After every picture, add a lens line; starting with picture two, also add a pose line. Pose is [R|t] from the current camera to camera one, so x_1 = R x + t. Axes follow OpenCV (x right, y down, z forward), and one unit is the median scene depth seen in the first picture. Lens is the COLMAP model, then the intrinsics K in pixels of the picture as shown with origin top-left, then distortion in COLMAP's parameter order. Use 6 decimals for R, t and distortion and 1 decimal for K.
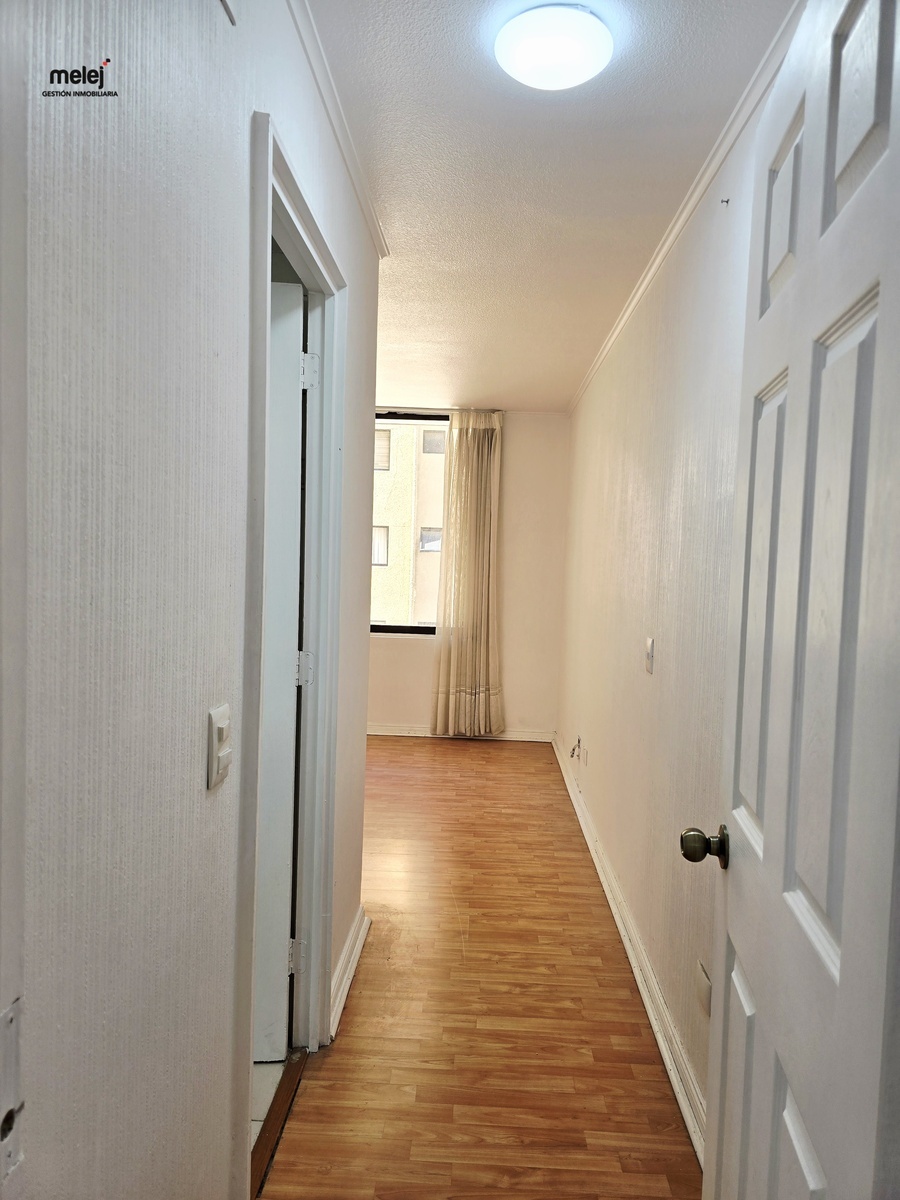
lens RADIAL K [[812.2, 0, 448.9], [0, 812.2, 602.9], [0, 0, 1]] dist [-0.004529, -0.000238]
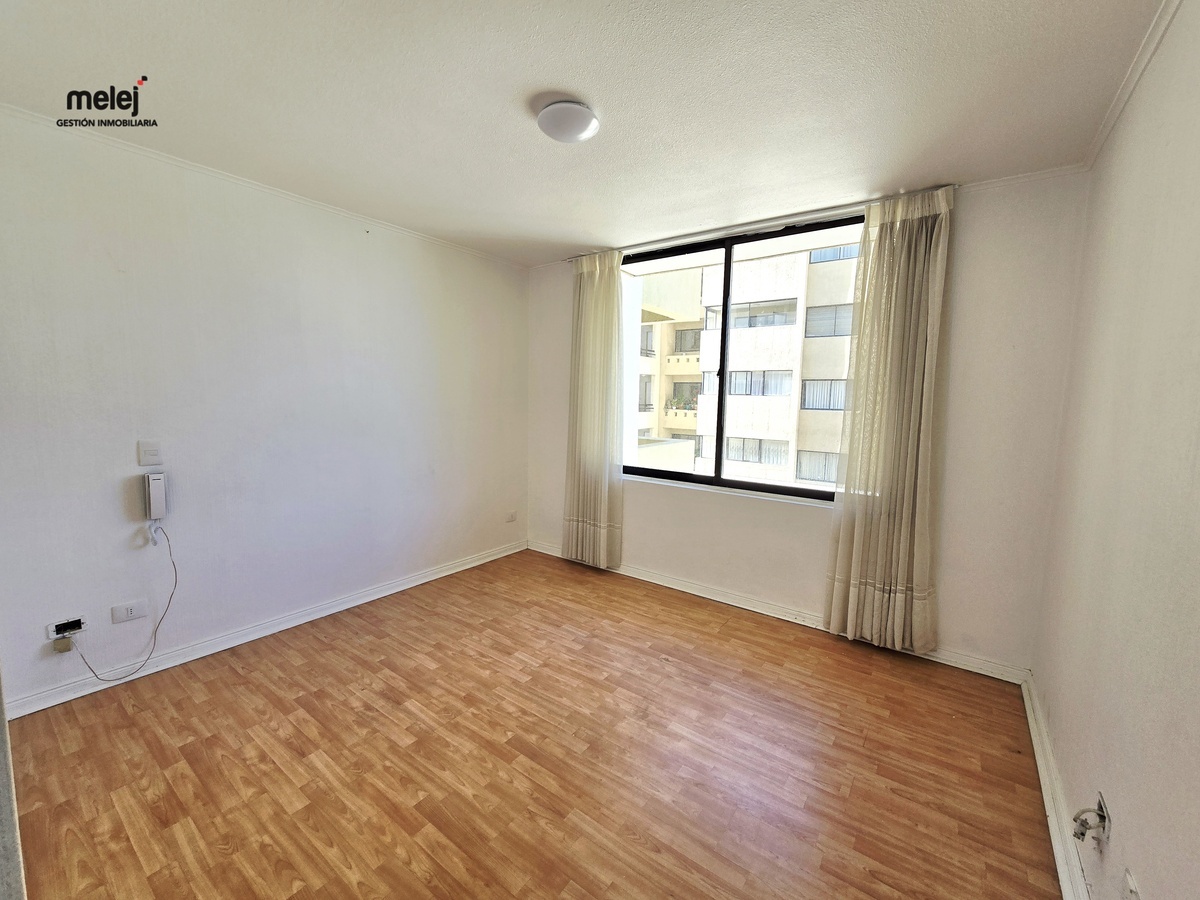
lens RADIAL K [[488.6, 0, 611.0], [0, 488.6, 431.8], [0, 0, 1]] dist [-0.003834, 0.000852]
pose [[0.833196, 0.043007, -0.551302, 0.060419], [-0.037134, 0.999072, 0.021815, -0.031275], [0.551729, 0.002296, 0.834020, 0.507571]]
